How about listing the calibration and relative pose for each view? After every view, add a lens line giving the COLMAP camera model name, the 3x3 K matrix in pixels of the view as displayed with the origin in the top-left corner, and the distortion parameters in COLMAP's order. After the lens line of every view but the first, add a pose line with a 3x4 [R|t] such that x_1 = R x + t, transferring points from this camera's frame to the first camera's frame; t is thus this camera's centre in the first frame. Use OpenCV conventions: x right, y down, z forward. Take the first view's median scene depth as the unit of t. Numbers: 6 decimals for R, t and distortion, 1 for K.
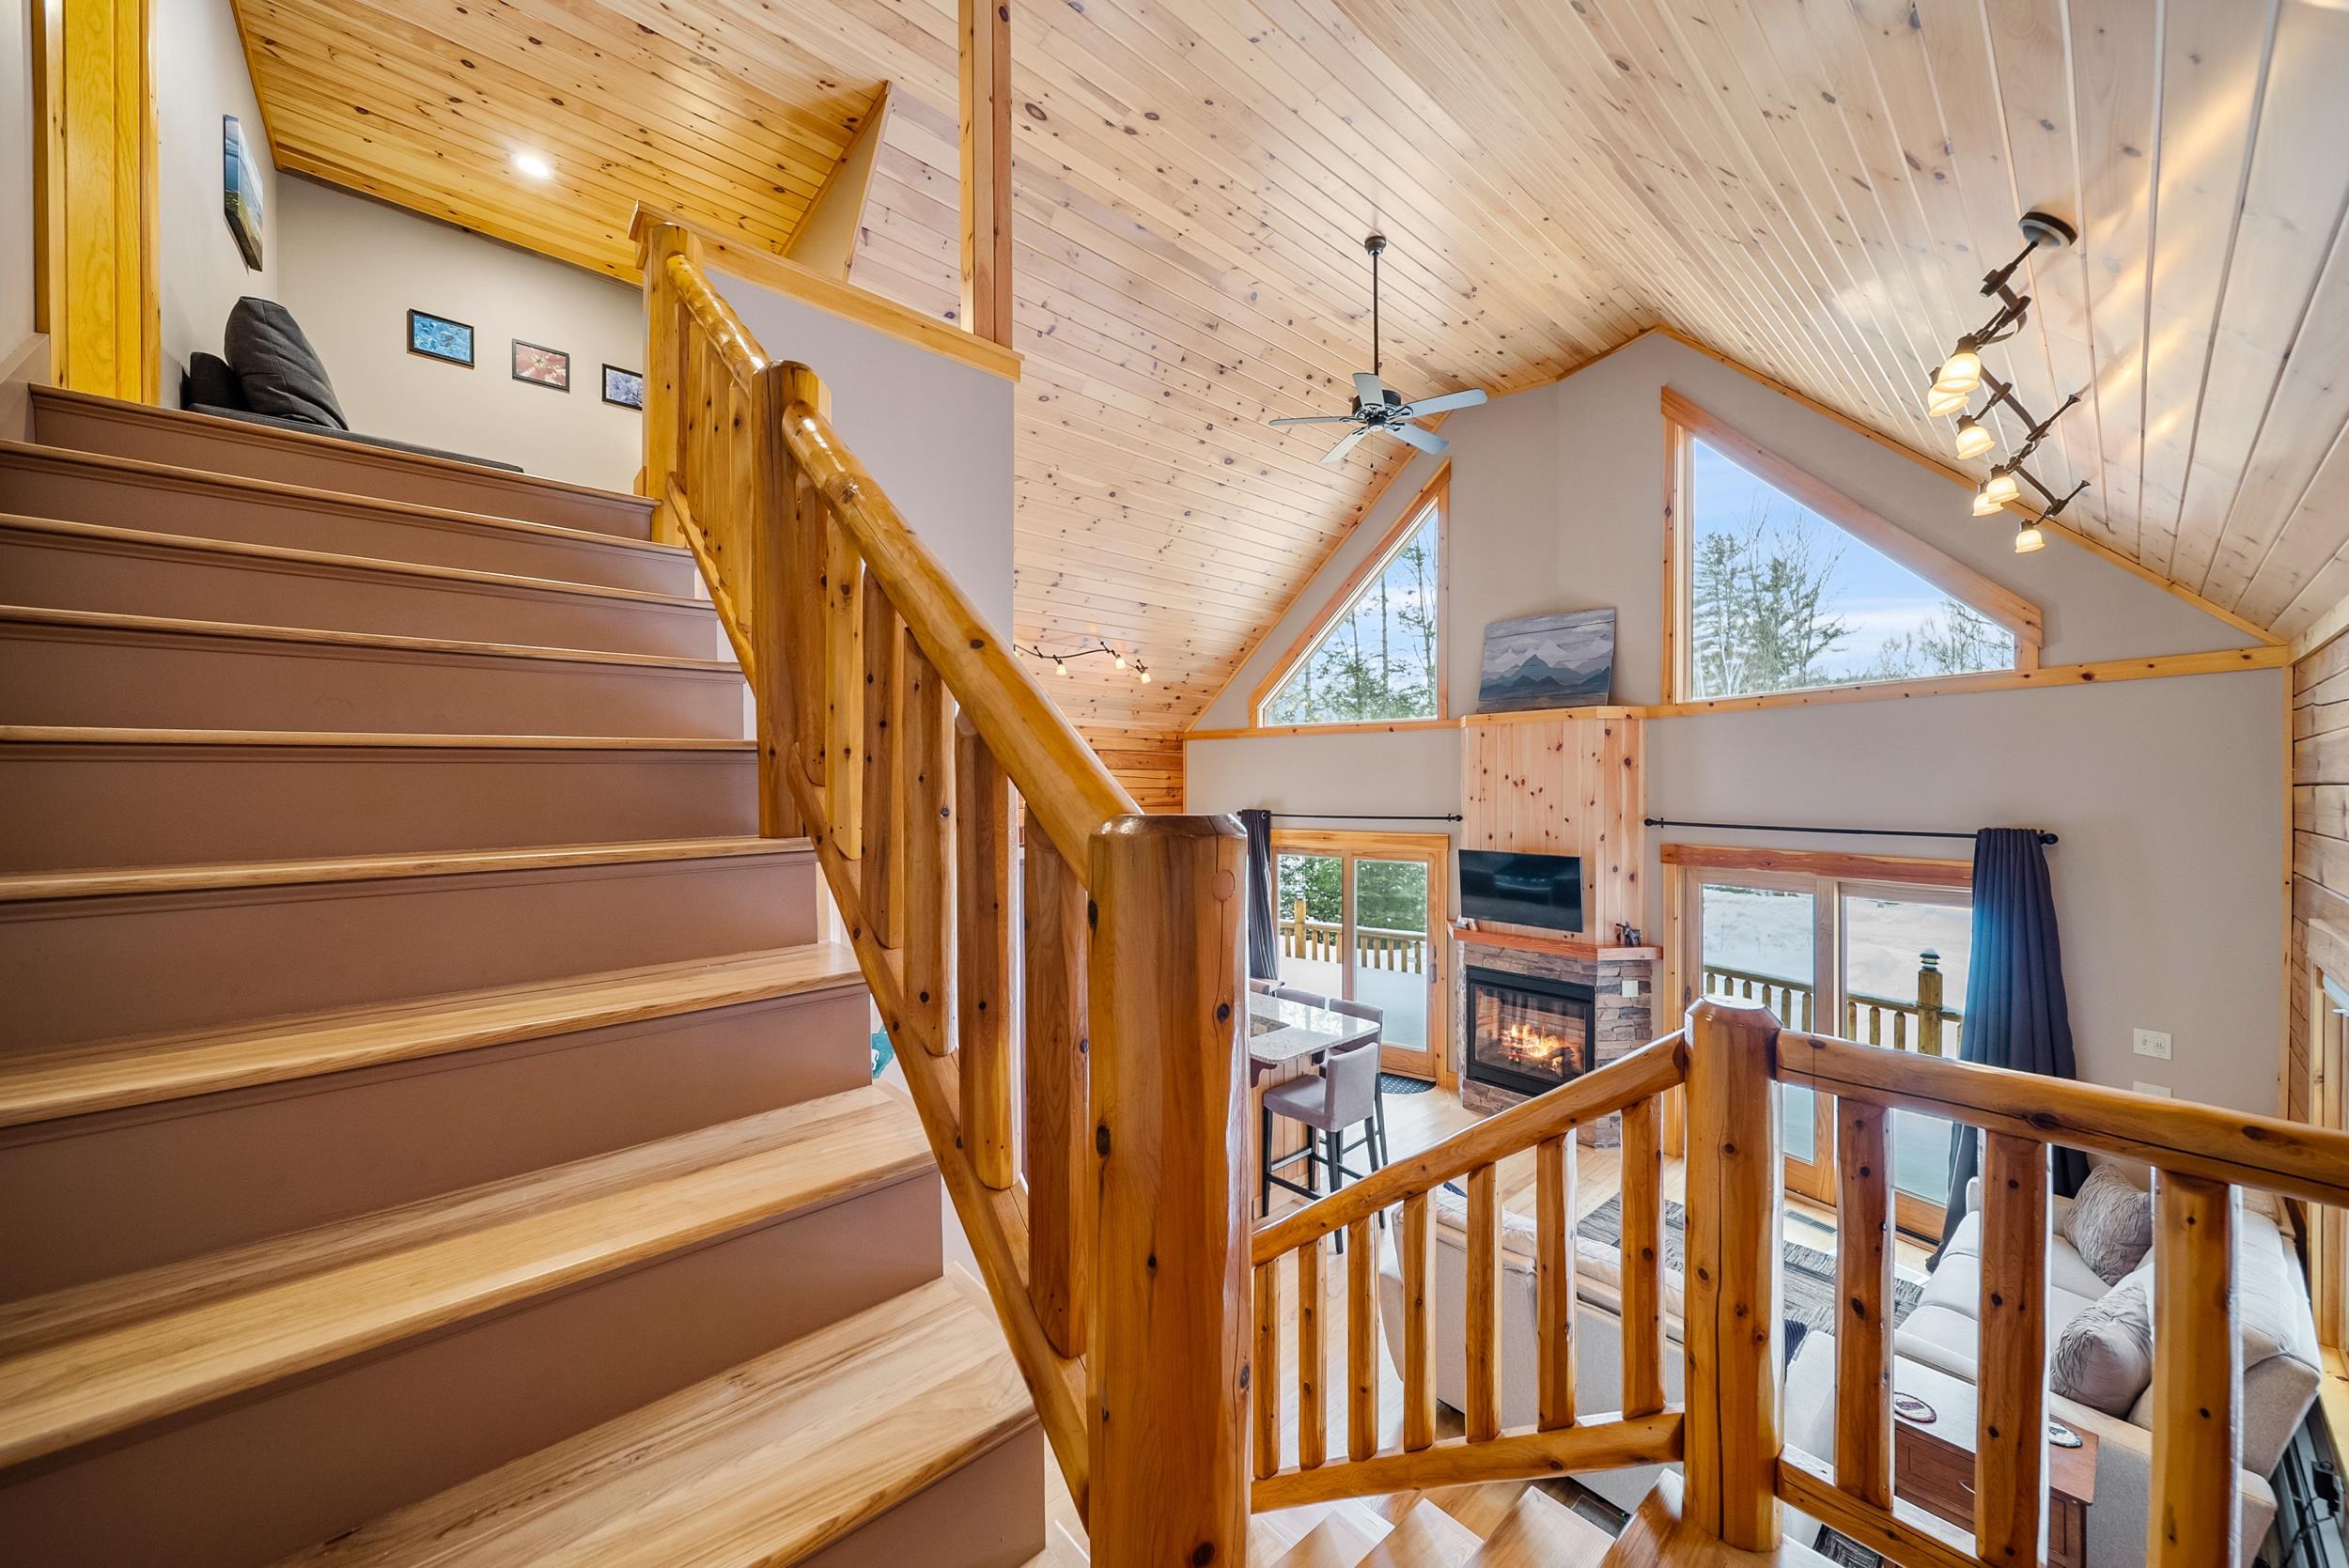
lens RADIAL K [[829.1, 0, 1177.0], [0, 829.1, 790.4], [0, 0, 1]] dist [-0.000177, -0.001470]
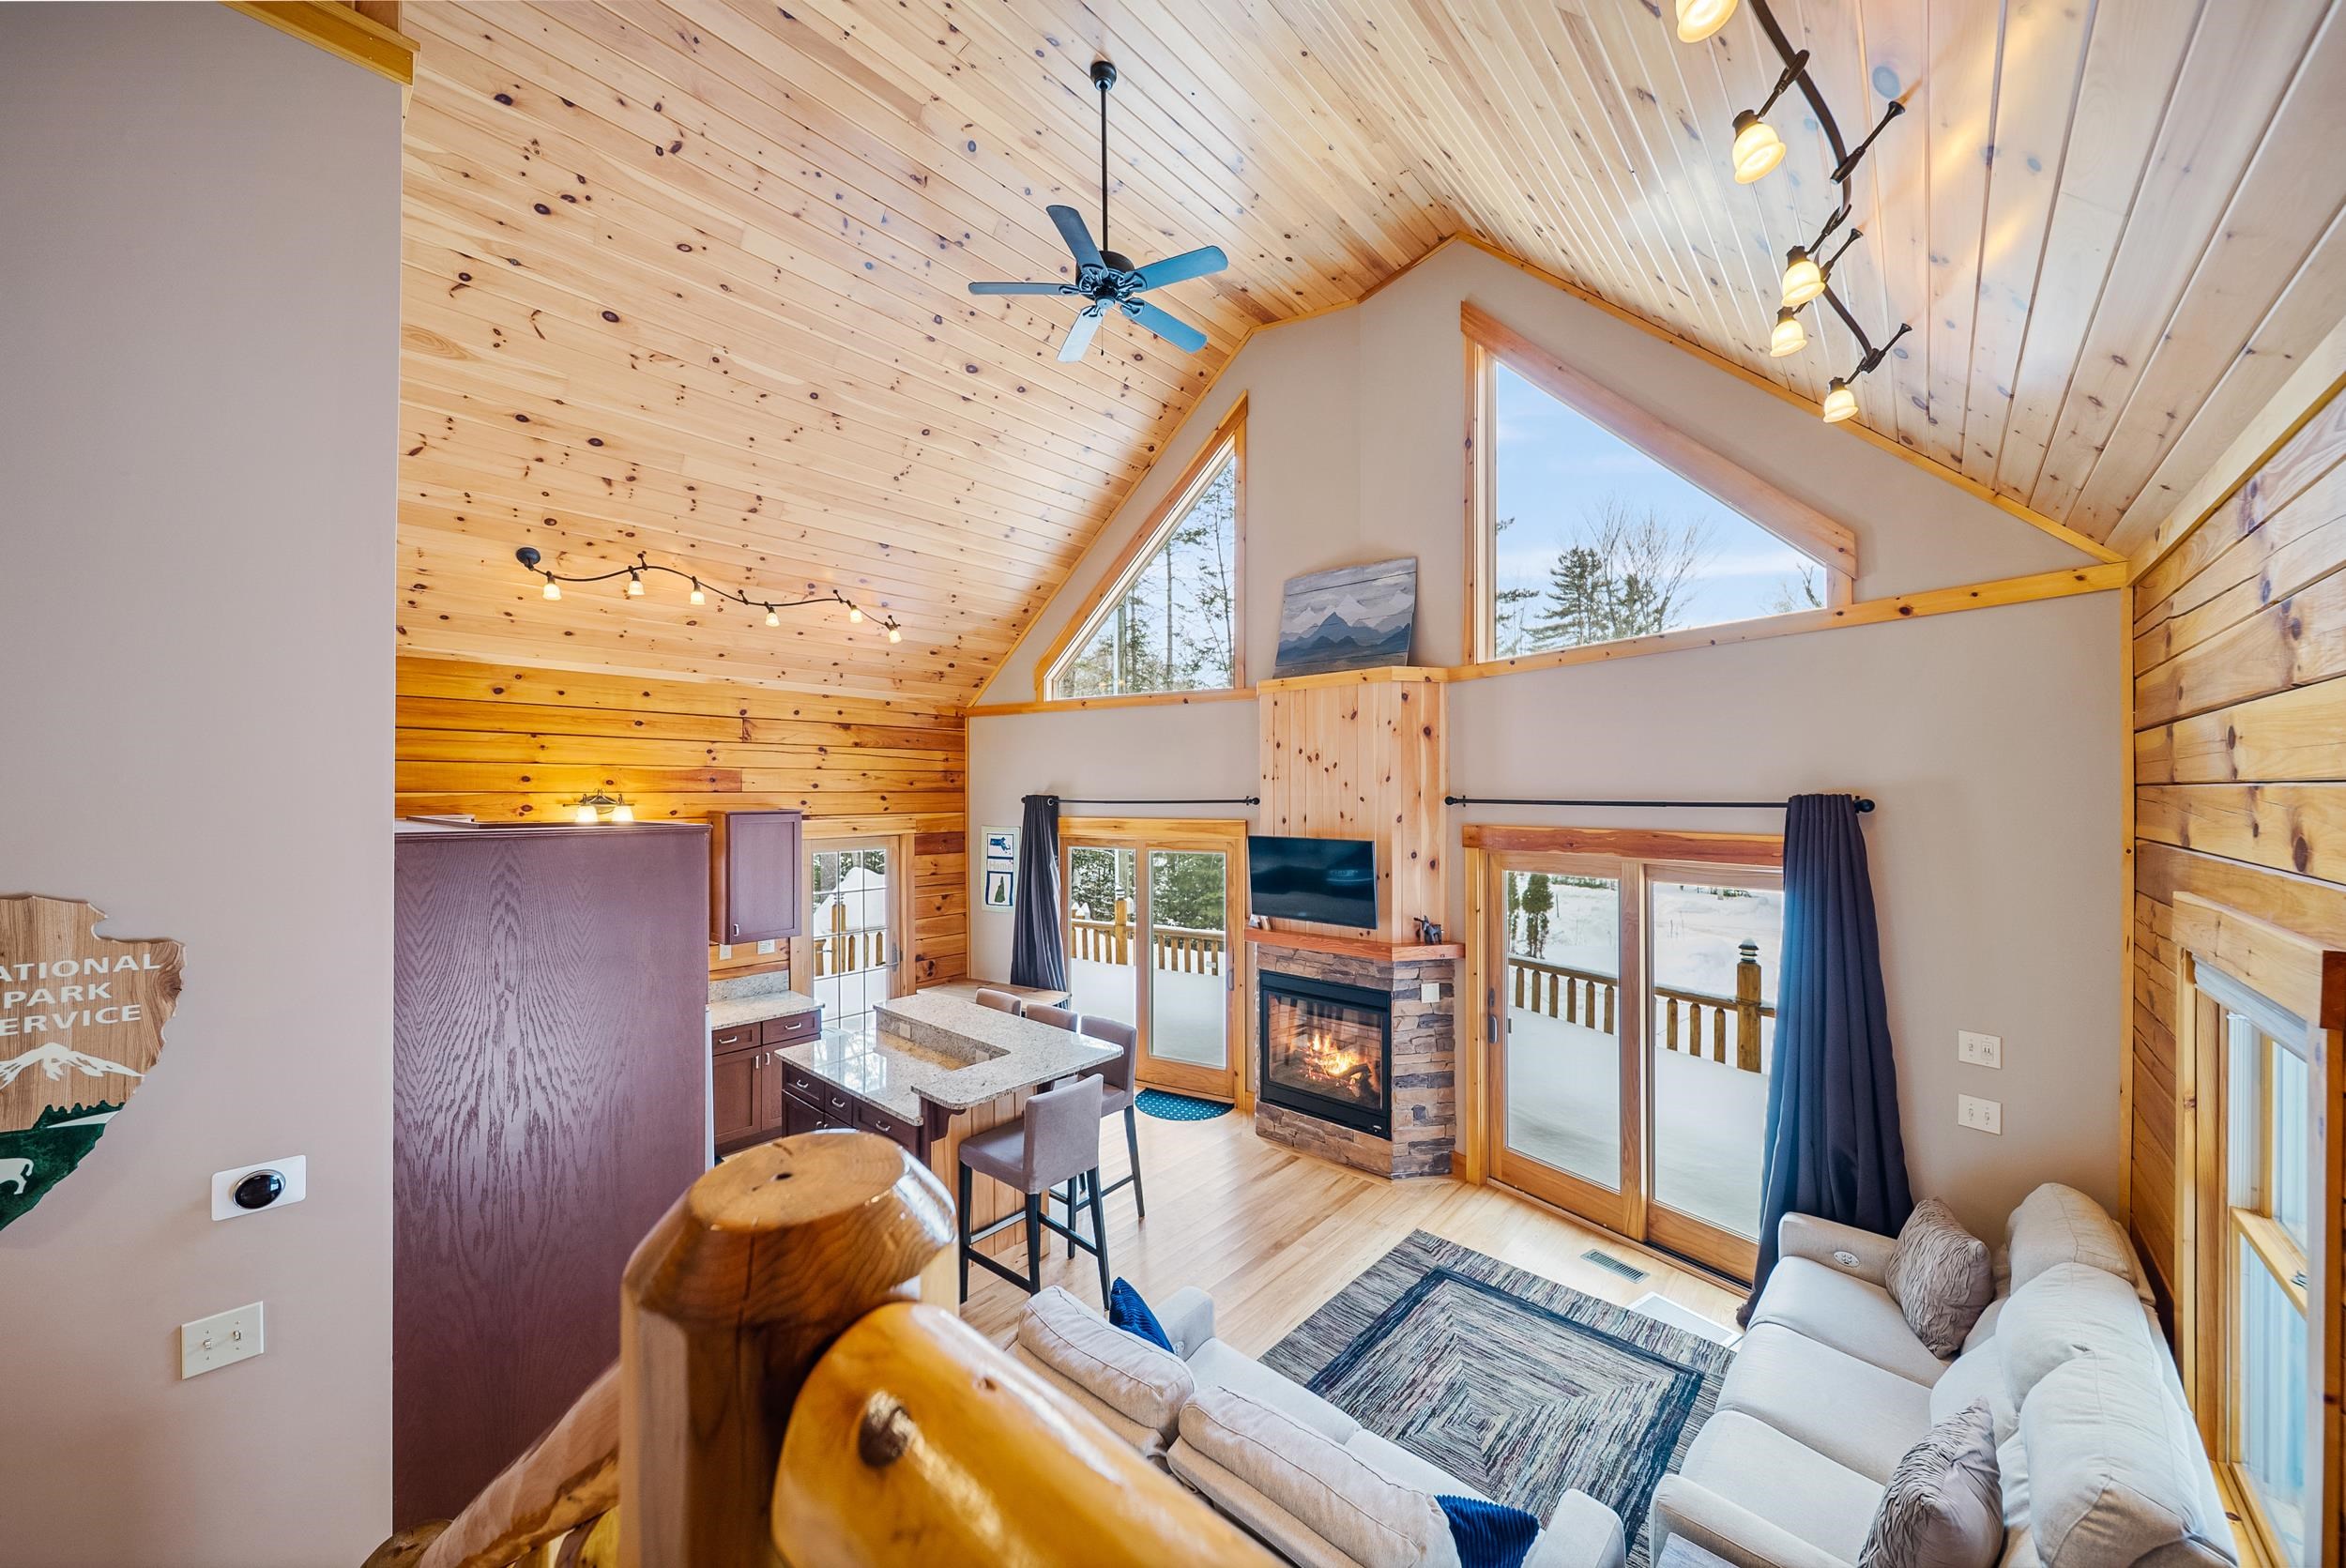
lens RADIAL K [[826.3, 0, 1172.8], [0, 826.3, 790.8], [0, 0, 1]] dist [0.000926, -0.001766]
pose [[0.993279, -0.001684, 0.115734, 0.179466], [0.002286, 0.999985, -0.005071, 0.031614], [-0.115723, 0.005301, 0.993267, 0.171884]]
